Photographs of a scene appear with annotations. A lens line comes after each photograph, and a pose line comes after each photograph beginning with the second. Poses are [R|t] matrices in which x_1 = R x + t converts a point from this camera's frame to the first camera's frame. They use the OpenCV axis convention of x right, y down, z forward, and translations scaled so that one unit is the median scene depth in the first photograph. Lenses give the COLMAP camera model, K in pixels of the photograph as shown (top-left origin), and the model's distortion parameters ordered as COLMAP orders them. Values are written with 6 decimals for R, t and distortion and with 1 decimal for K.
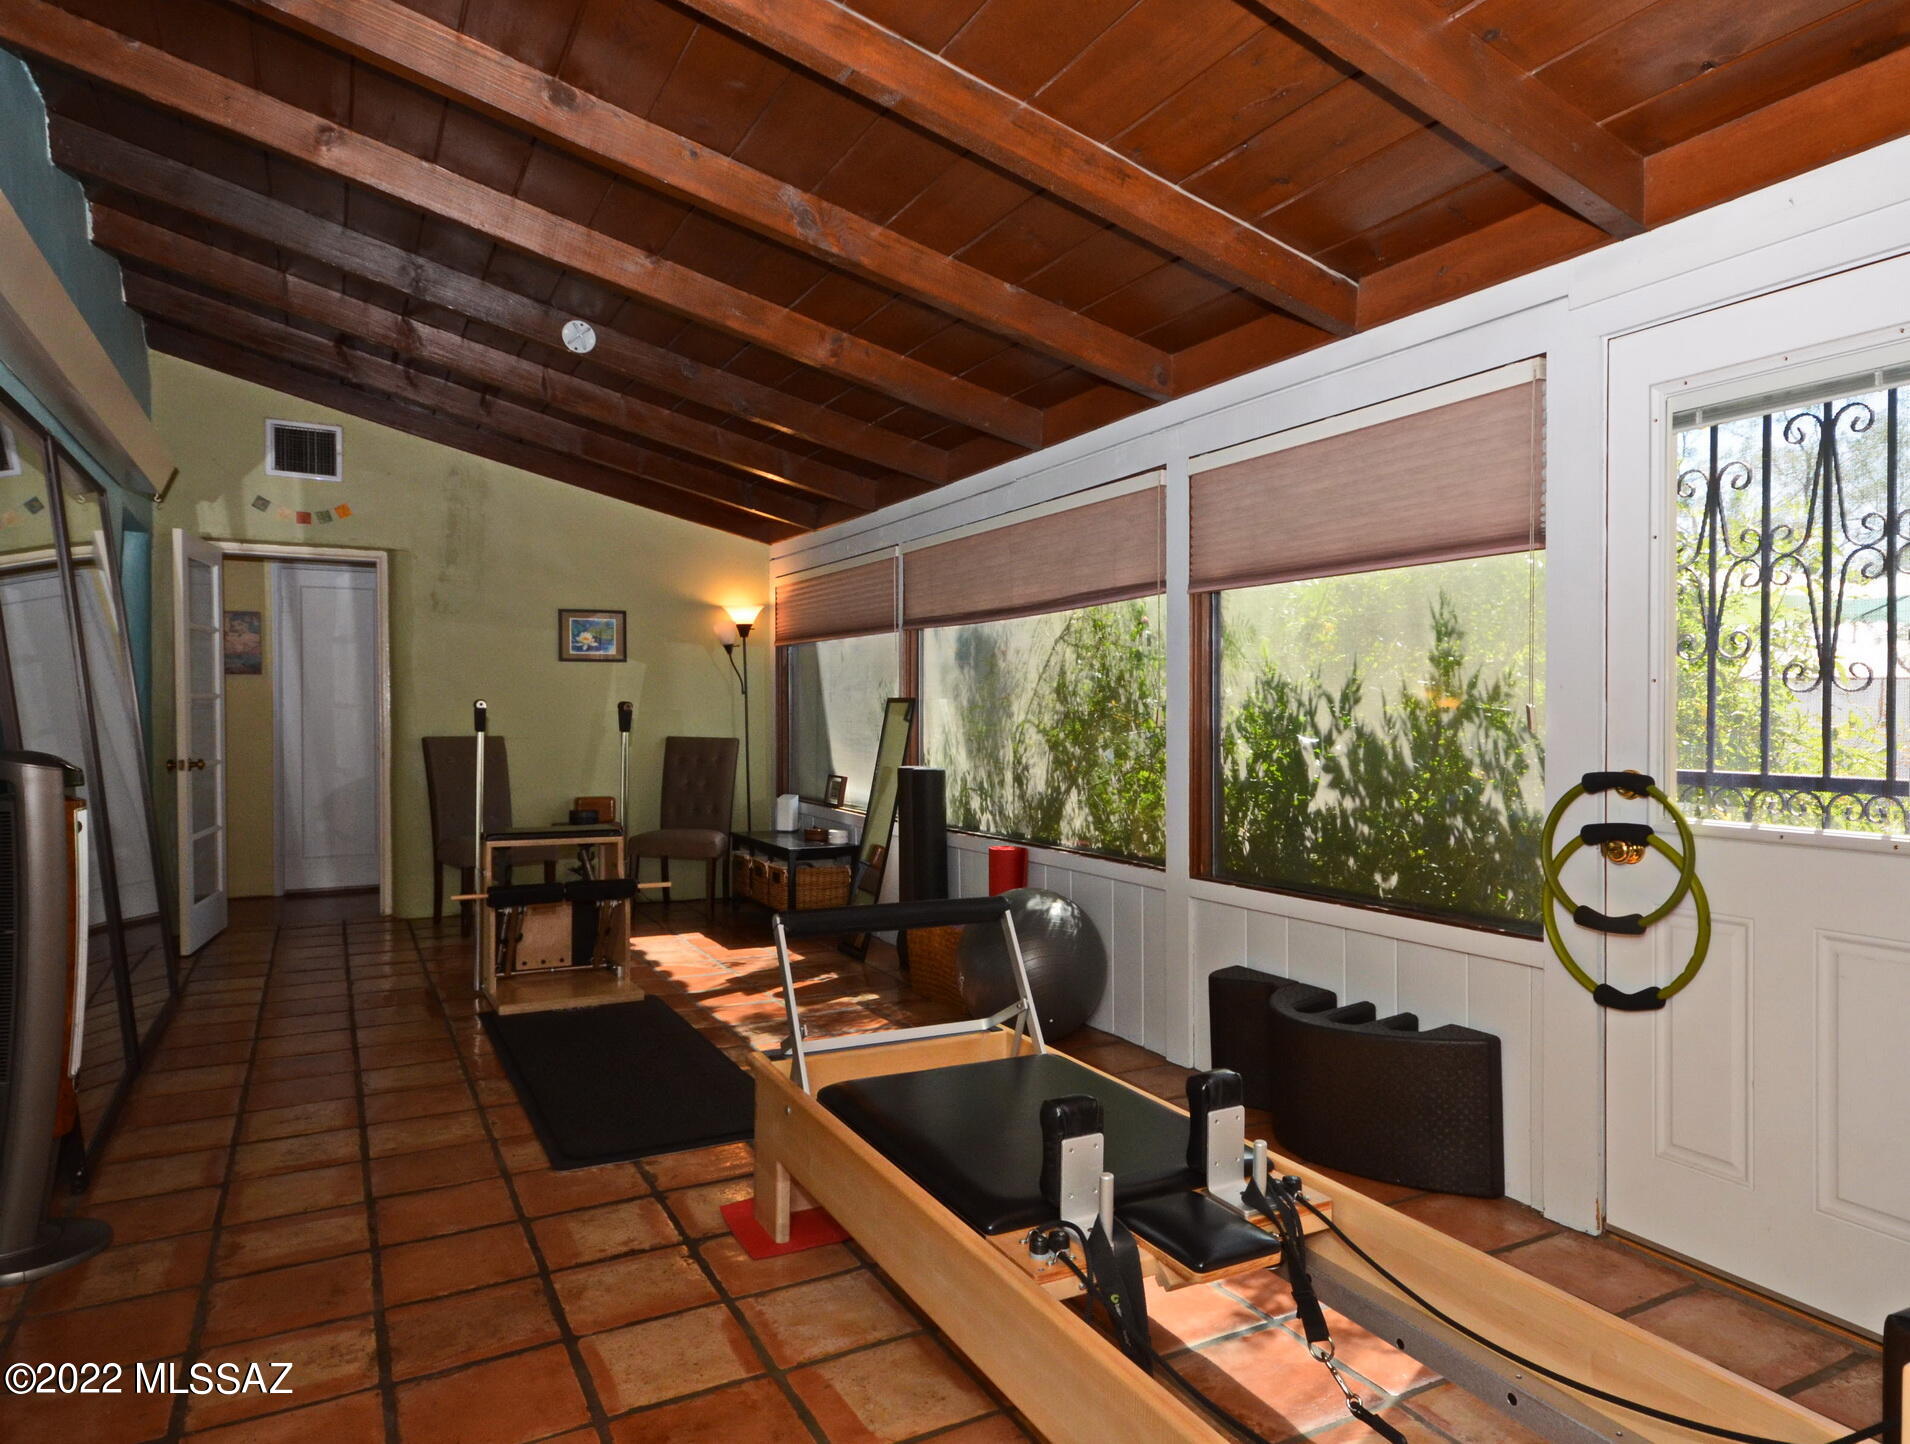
lens RADIAL K [[1161.0, 0, 952.9], [0, 1161.0, 728.6], [0, 0, 1]] dist [0.011028, 0.003472]
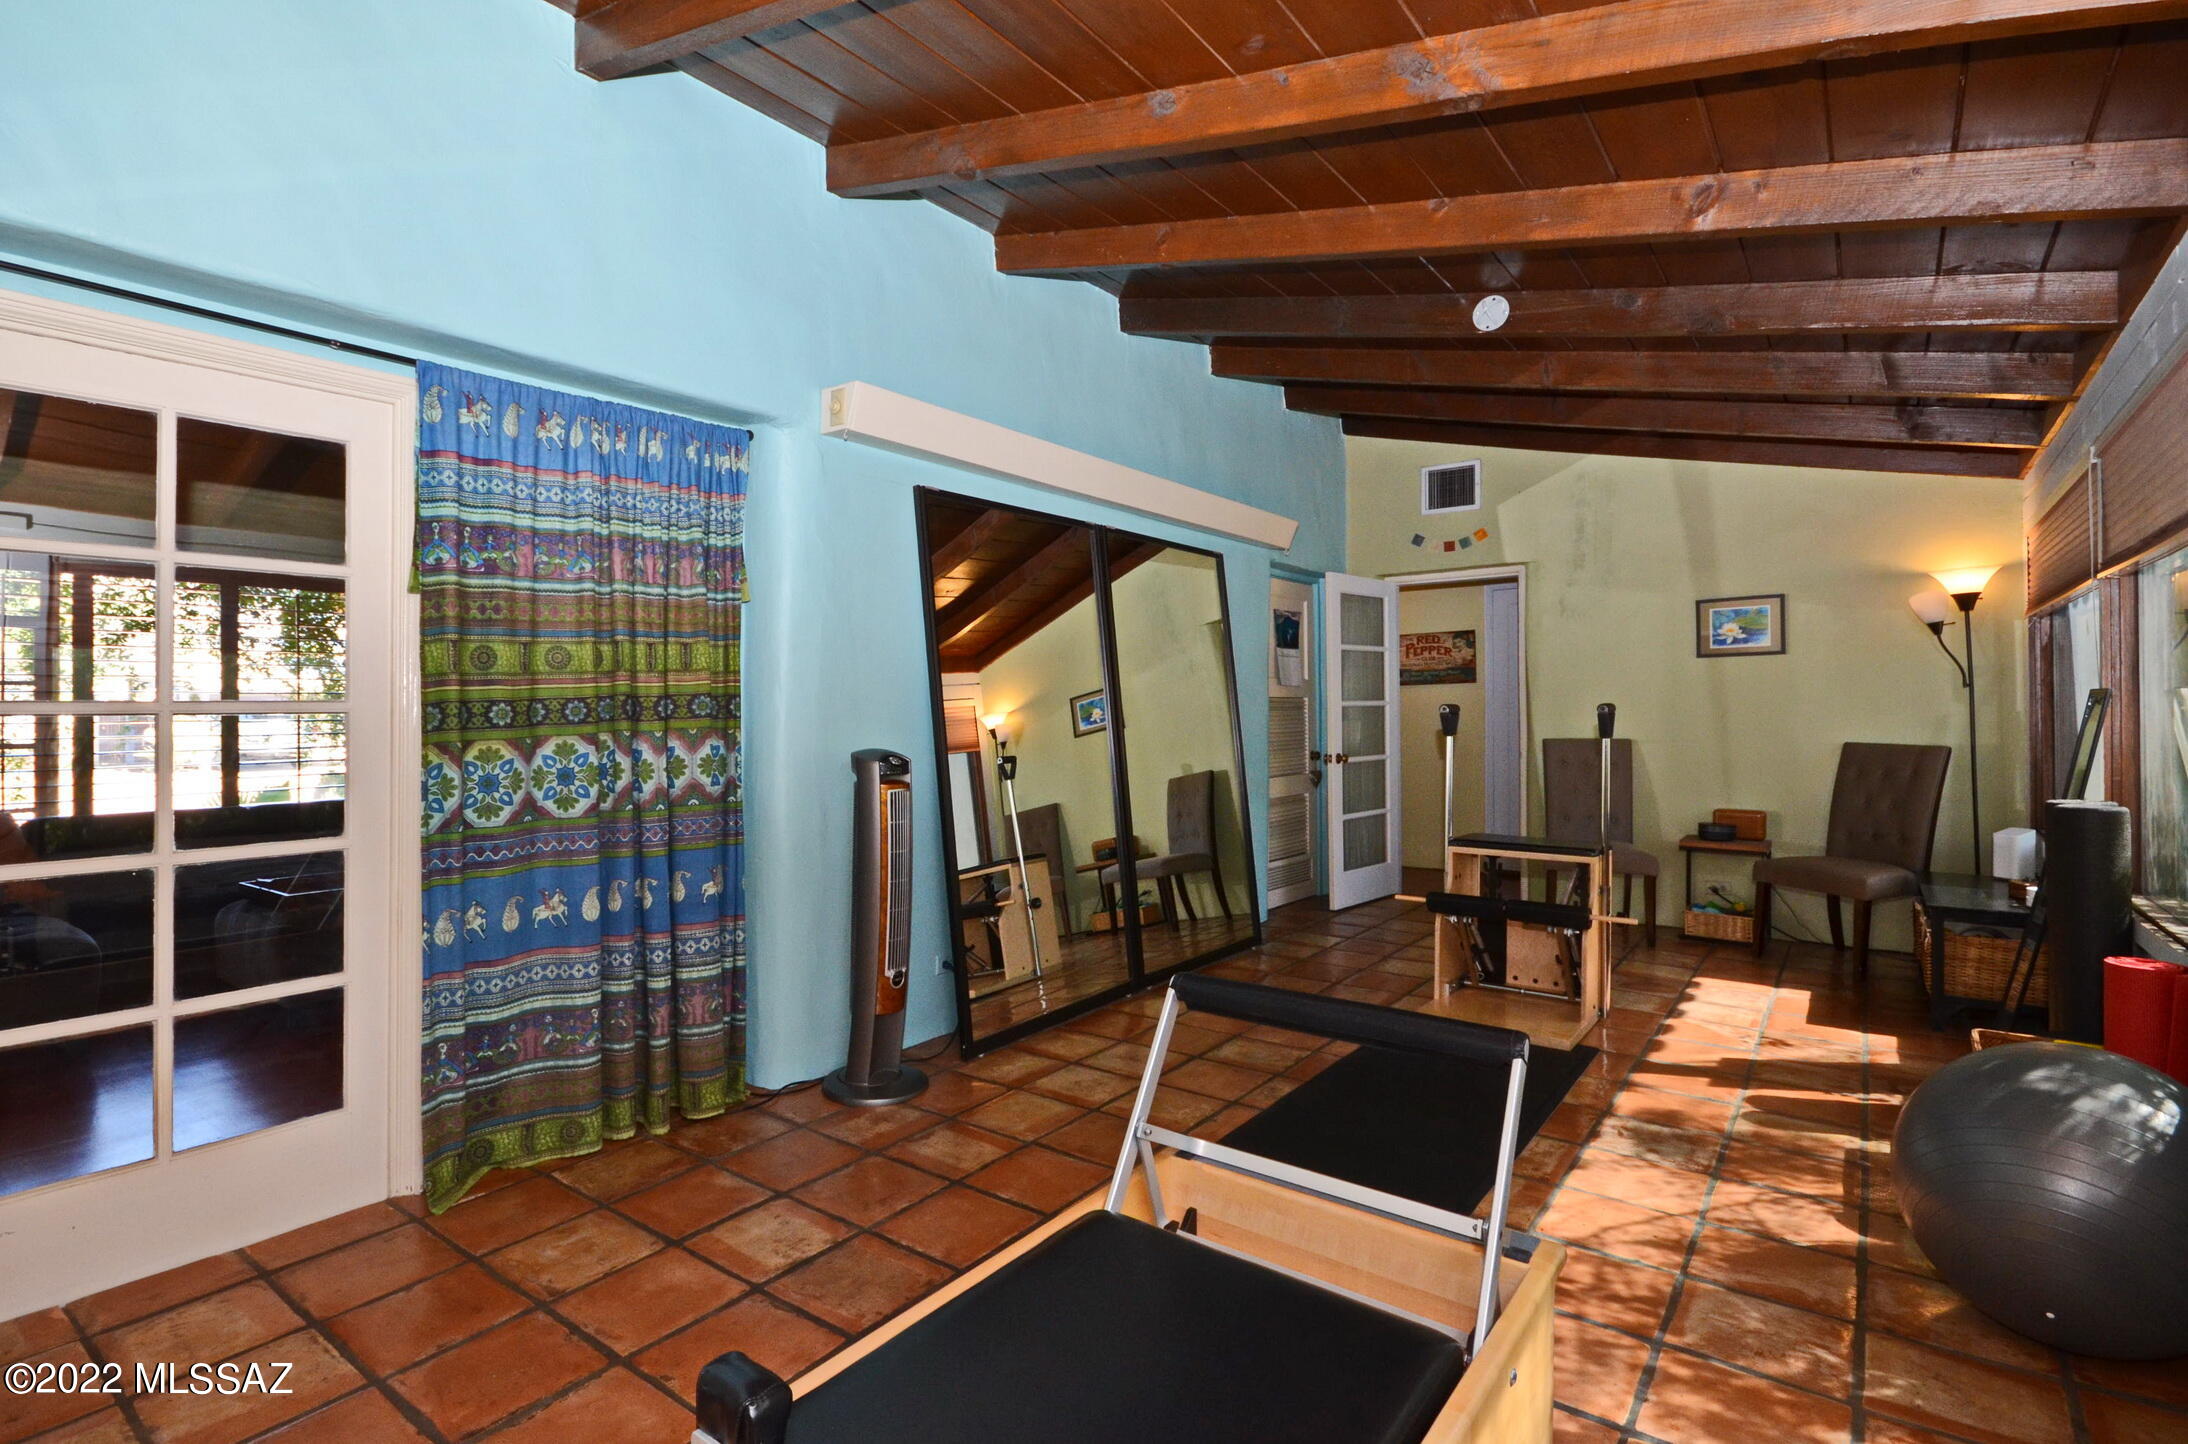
lens RADIAL K [[1004.2, 0, 1093.9], [0, 1004.2, 708.7], [0, 0, 1]] dist [-0.002863, -0.000204]
pose [[0.440722, -0.010916, -0.897577, 0.241082], [-0.003339, 0.999899, -0.013800, -0.007986], [0.897637, 0.009079, 0.440641, 0.343196]]
